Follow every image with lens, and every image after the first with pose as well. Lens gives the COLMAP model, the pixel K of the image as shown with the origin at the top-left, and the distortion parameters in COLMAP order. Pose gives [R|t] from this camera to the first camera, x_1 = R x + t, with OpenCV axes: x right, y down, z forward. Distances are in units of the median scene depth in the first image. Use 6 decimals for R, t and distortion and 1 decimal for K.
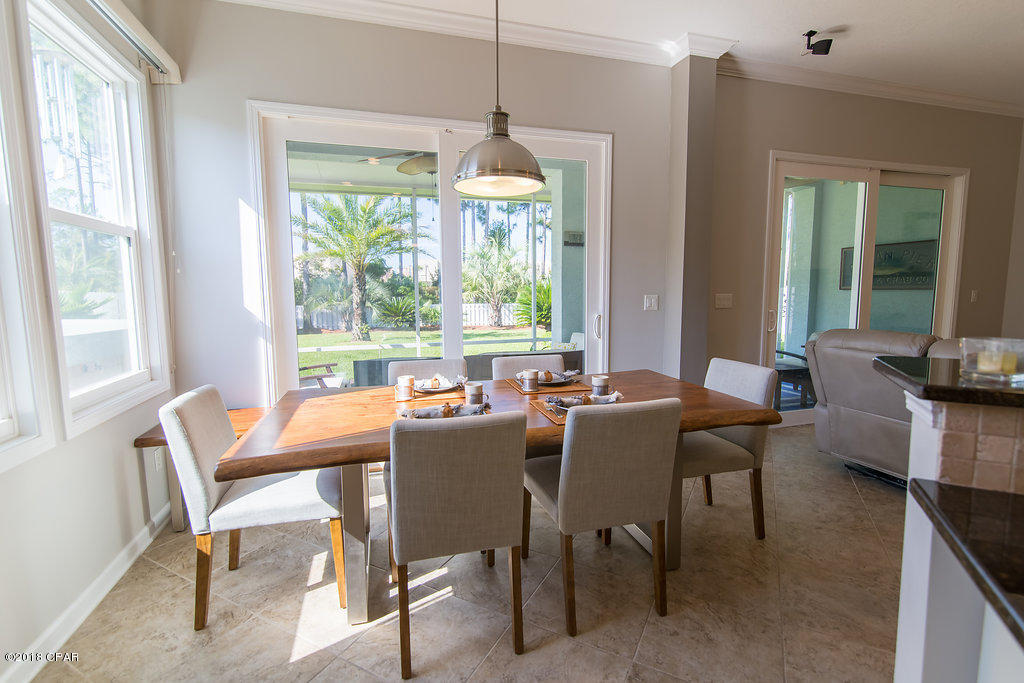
lens RADIAL K [[481.5, 0, 494.0], [0, 481.5, 345.1], [0, 0, 1]] dist [0.001424, -0.001280]
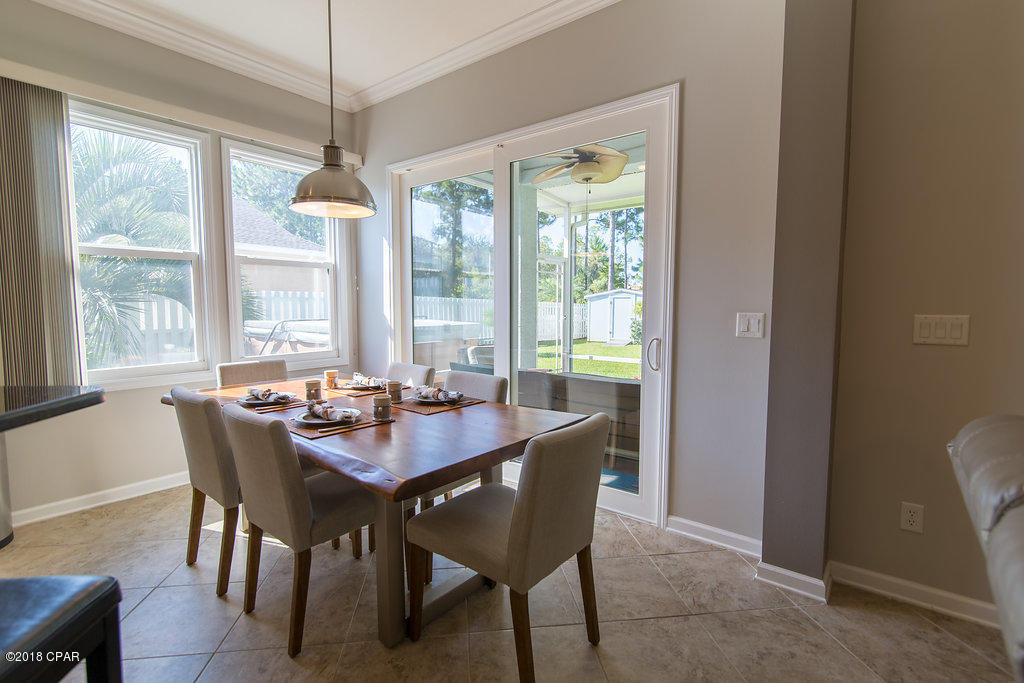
lens RADIAL K [[481.5, 0, 512.2], [0, 481.5, 344.9], [0, 0, 1]] dist [0.001424, -0.001280]
pose [[0.564305, 0.081078, -0.821575, 0.718295], [-0.099174, 0.994617, 0.030036, -0.055688], [0.819588, 0.064529, 0.569308, 0.430833]]
